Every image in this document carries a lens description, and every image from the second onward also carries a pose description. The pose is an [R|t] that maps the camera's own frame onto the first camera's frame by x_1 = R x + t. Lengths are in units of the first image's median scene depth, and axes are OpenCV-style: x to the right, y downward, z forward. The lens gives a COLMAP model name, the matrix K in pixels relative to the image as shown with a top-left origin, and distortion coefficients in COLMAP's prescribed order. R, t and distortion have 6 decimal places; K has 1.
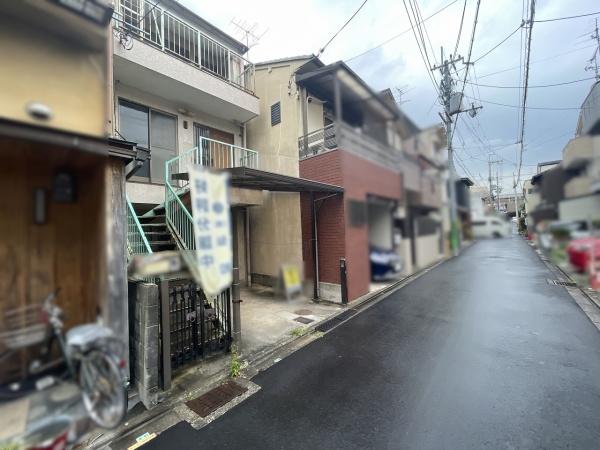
lens RADIAL K [[240.7, 0, 300.5], [0, 240.7, 222.7], [0, 0, 1]] dist [-0.004398, -0.000005]
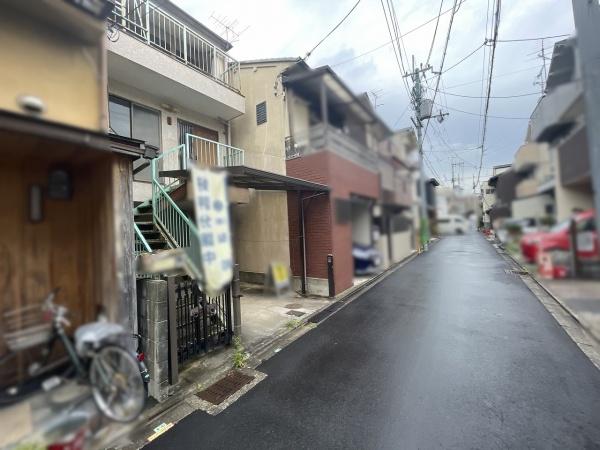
lens RADIAL K [[240.7, 0, 300.8], [0, 240.7, 222.2], [0, 0, 1]] dist [-0.004398, -0.000005]
pose [[0.994418, -0.004947, 0.105395, -0.073993], [0.004471, 0.999979, 0.004752, 0.004146], [-0.105416, -0.004254, 0.994419, -0.040437]]
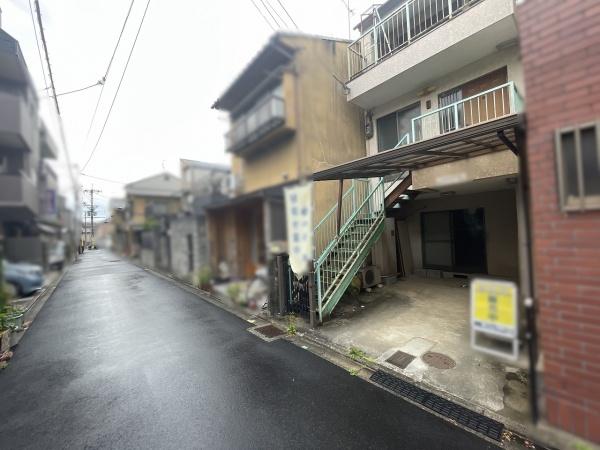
lens RADIAL K [[240.7, 0, 299.9], [0, 240.7, 224.7], [0, 0, 1]] dist [-0.004398, -0.000005]
pose [[-0.131228, 0.023590, -0.991072, 0.713837], [0.087082, 0.996127, 0.012180, -0.006044], [0.987520, -0.084706, -0.132774, 0.842081]]
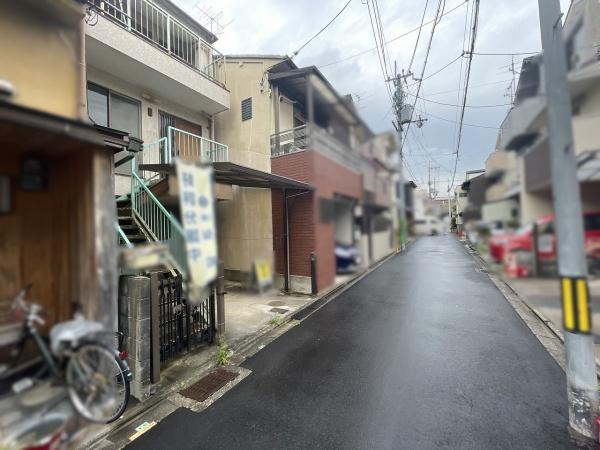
lens RADIAL K [[240.7, 0, 300.6], [0, 240.7, 222.3], [0, 0, 1]] dist [-0.004398, -0.000005]
pose [[0.983427, 0.013837, 0.180775, -0.089922], [-0.016101, 0.999809, 0.011065, 0.004778], [-0.180588, -0.013792, 0.983462, -0.048642]]
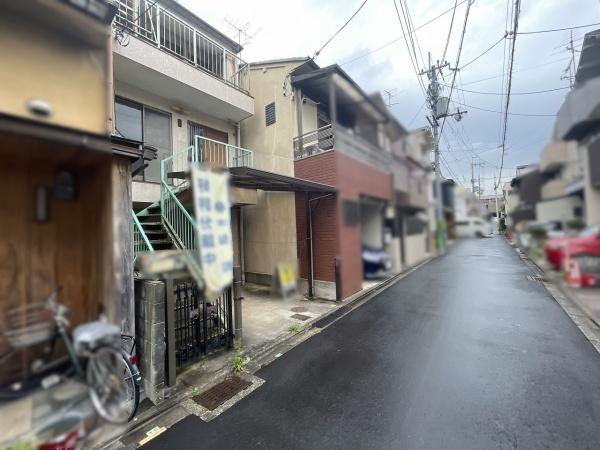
lens RADIAL K [[240.7, 0, 300.5], [0, 240.7, 222.7], [0, 0, 1]] dist [-0.004398, -0.000005]
pose [[0.998841, 0.002998, 0.048043, -0.037787], [-0.003073, 0.999994, 0.001491, 0.001936], [-0.048038, -0.001637, 0.998844, -0.022348]]
